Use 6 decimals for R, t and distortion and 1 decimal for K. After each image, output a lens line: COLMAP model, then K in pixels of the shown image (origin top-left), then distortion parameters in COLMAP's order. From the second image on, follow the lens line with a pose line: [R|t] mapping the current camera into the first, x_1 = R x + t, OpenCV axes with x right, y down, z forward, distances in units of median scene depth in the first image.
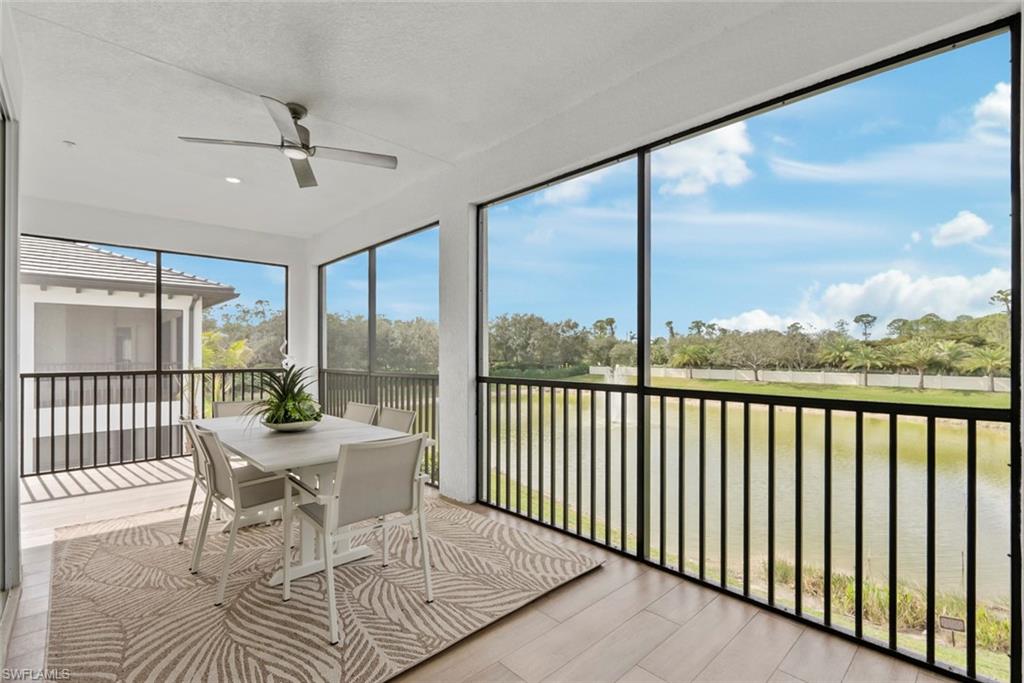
lens RADIAL K [[464.2, 0, 512.0], [0, 464.2, 341.5], [0, 0, 1]] dist [0.010711, 0.000288]
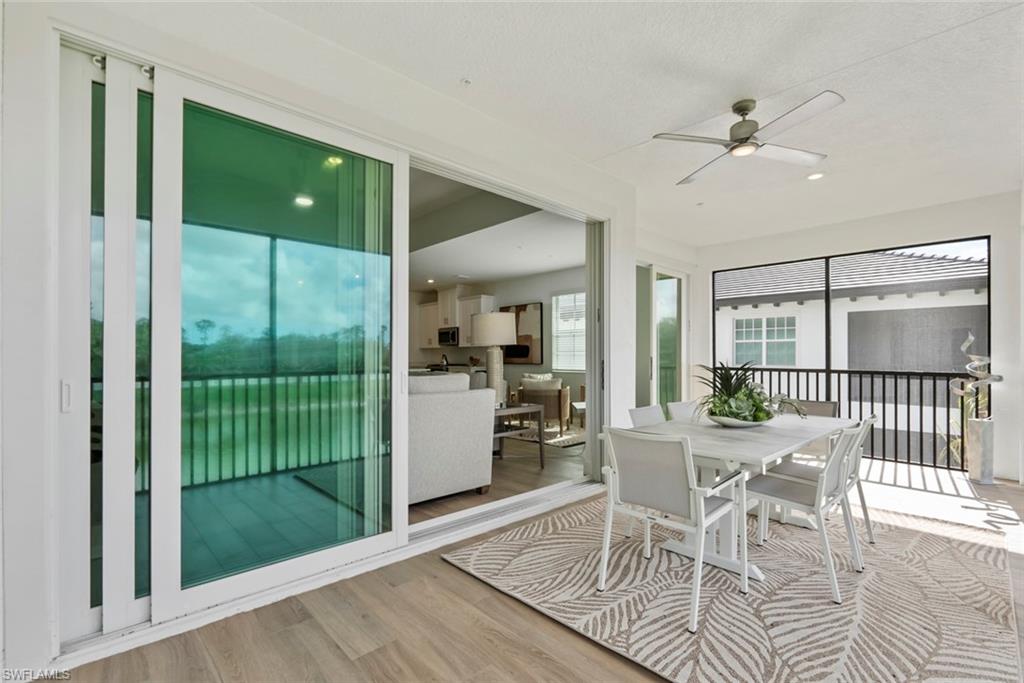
lens RADIAL K [[458.3, 0, 519.0], [0, 458.3, 348.8], [0, 0, 1]] dist [0.000838, 0.000195]
pose [[0.018681, -0.011092, -0.999764, 0.558938], [0.021200, 0.999718, -0.010695, 0.022765], [0.999601, -0.020995, 0.018911, 0.545290]]
